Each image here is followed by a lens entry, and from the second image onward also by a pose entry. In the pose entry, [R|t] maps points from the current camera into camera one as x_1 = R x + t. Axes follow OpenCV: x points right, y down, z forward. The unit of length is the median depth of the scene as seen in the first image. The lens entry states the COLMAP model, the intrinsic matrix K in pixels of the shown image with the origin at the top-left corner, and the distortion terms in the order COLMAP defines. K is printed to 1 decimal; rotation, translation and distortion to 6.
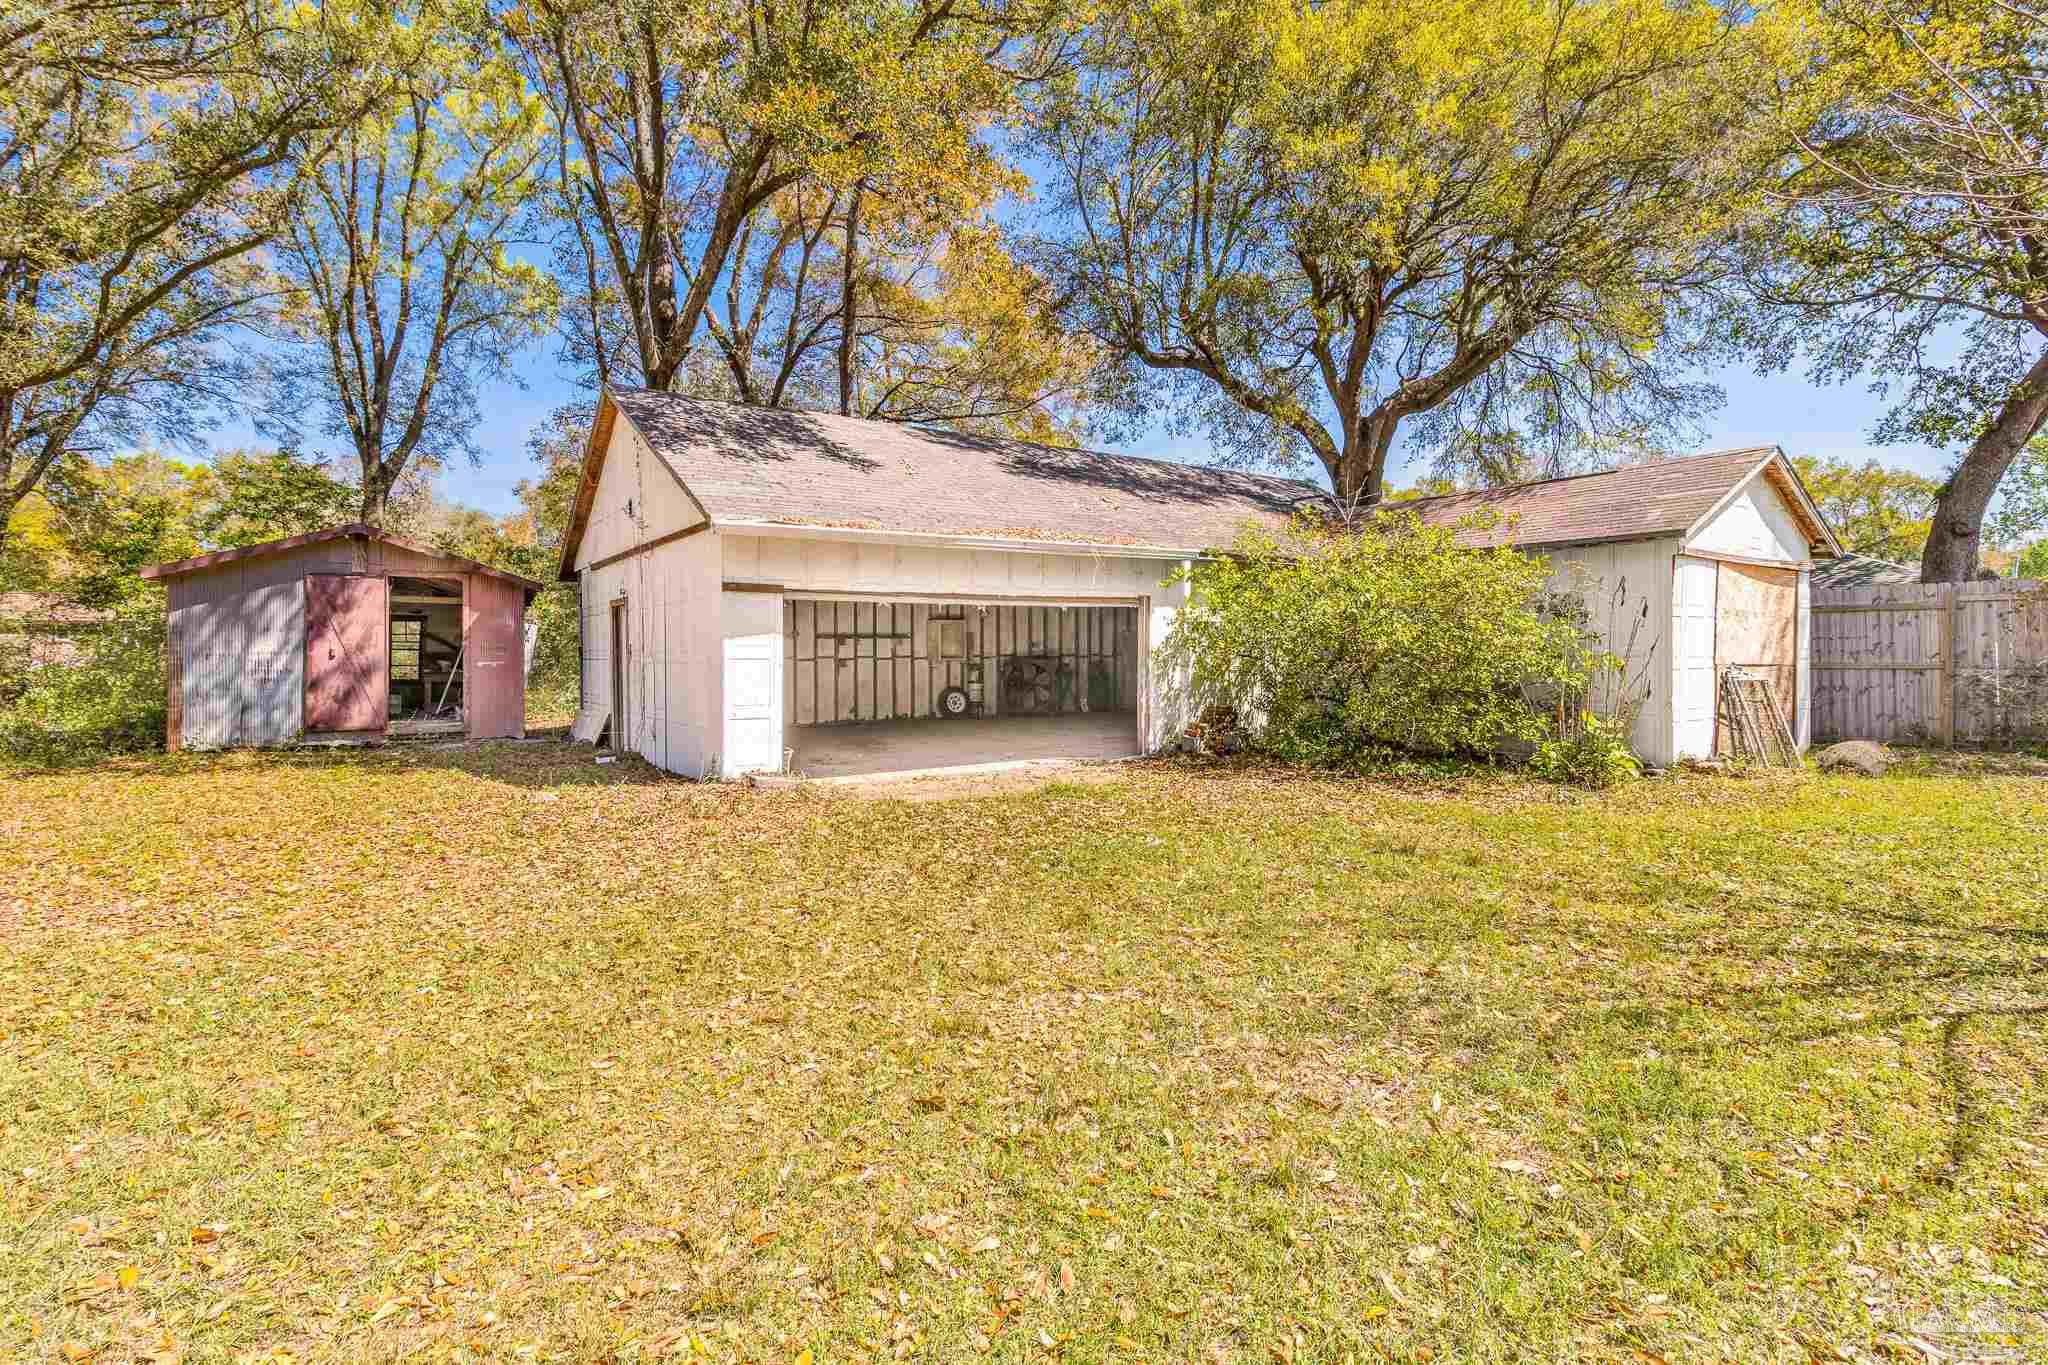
lens RADIAL K [[956.9, 0, 1025.3], [0, 956.9, 647.4], [0, 0, 1]] dist [-0.000399, -0.000139]
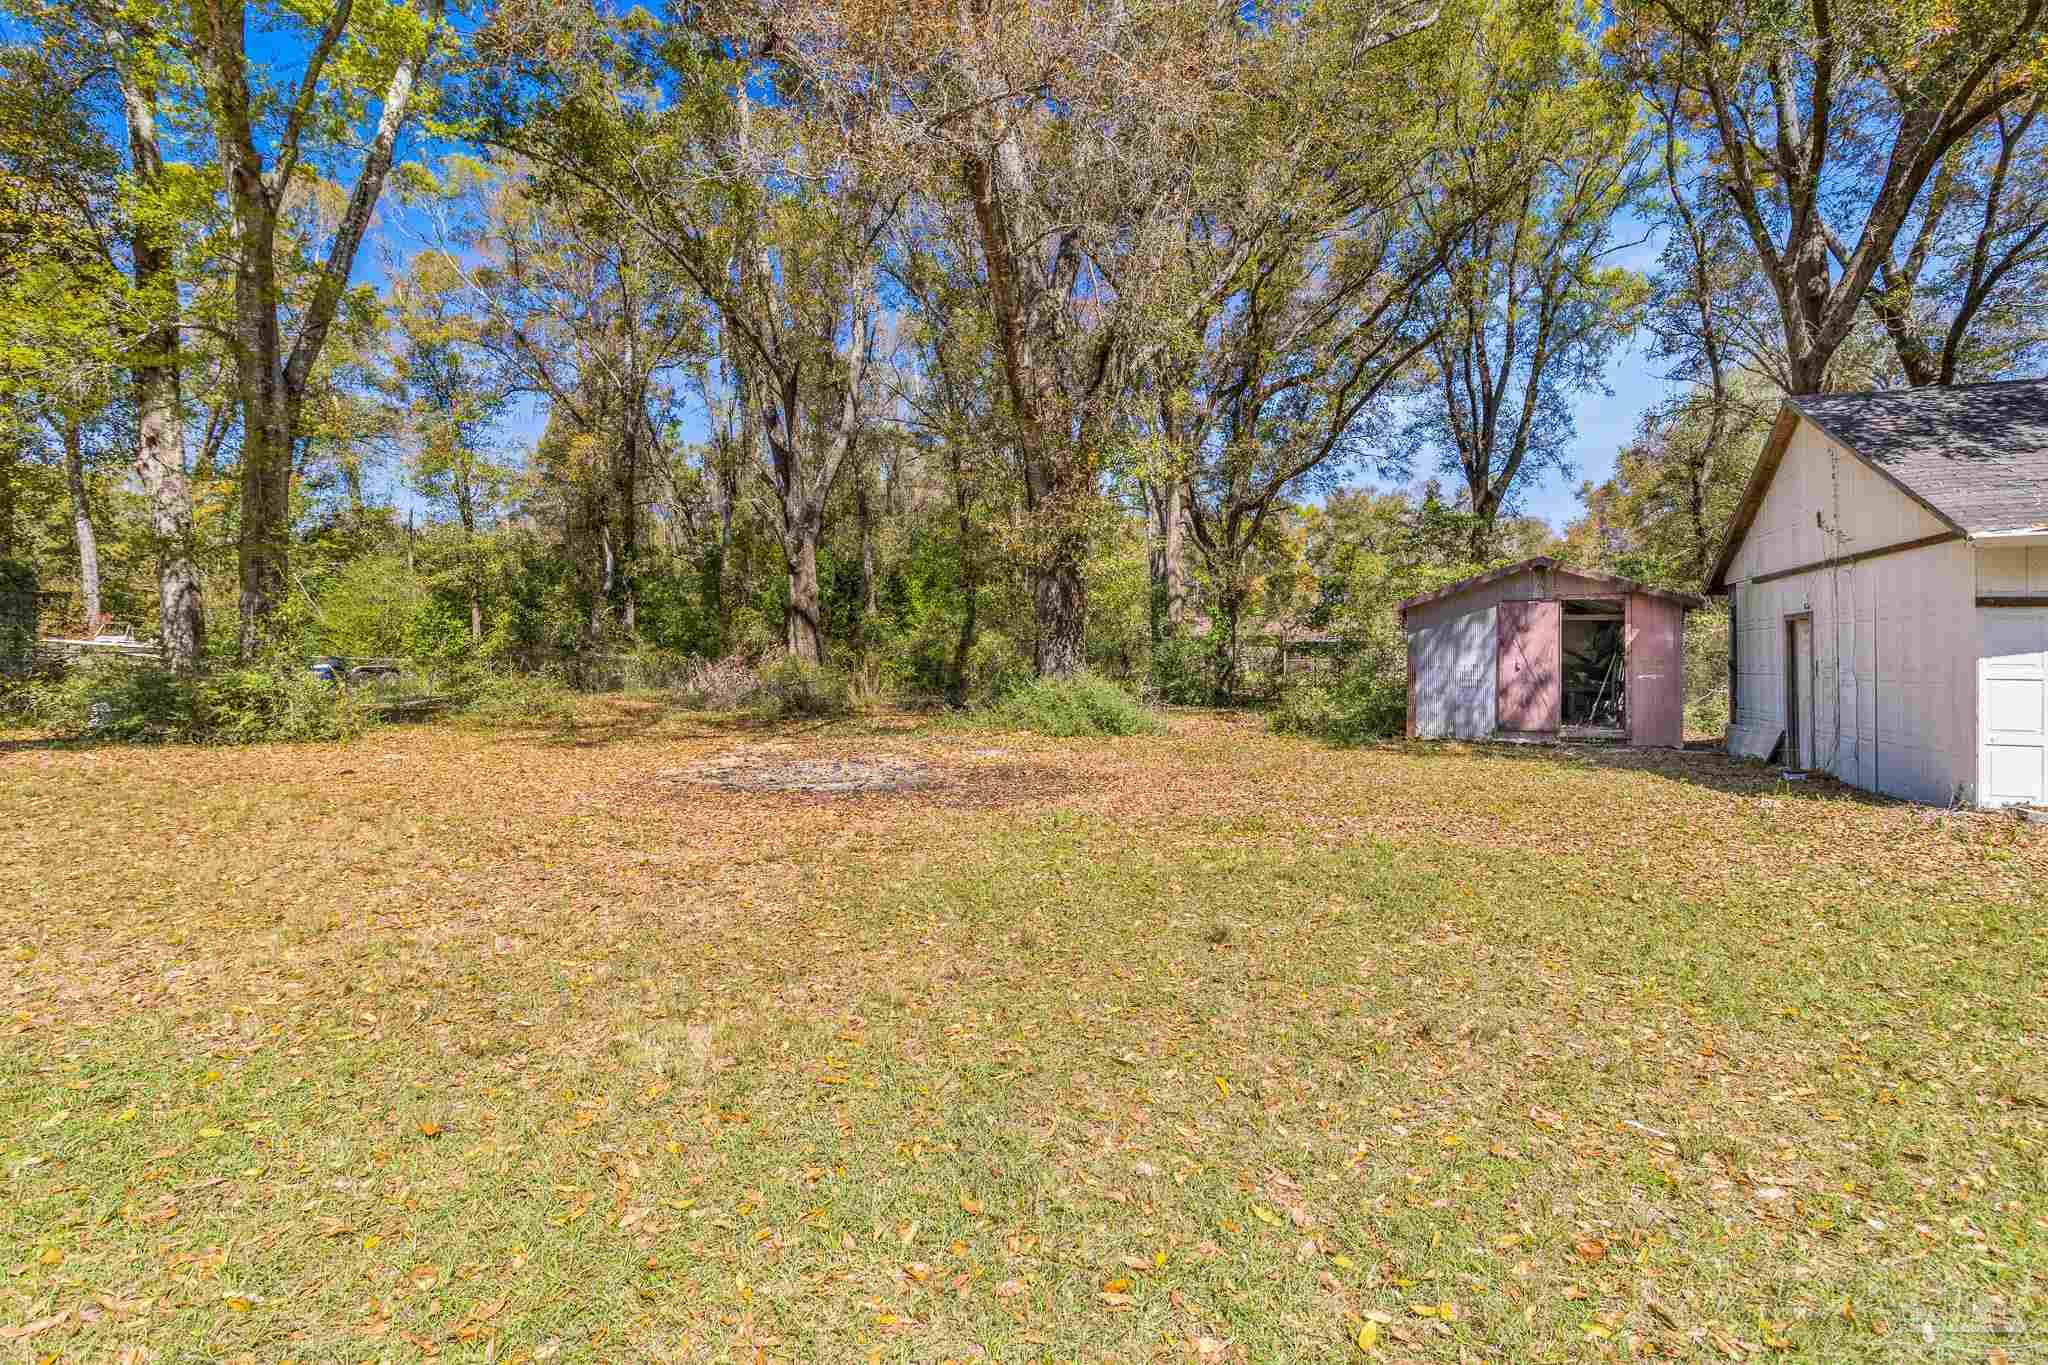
lens RADIAL K [[1029.0, 0, 1026.4], [0, 1029.0, 650.7], [0, 0, 1]] dist [-0.002364, -0.001853]
pose [[0.575567, -0.003063, -0.817749, -0.018647], [-0.000051, 0.999993, -0.003781, -0.008068], [0.817754, 0.002218, 0.575563, -0.240847]]
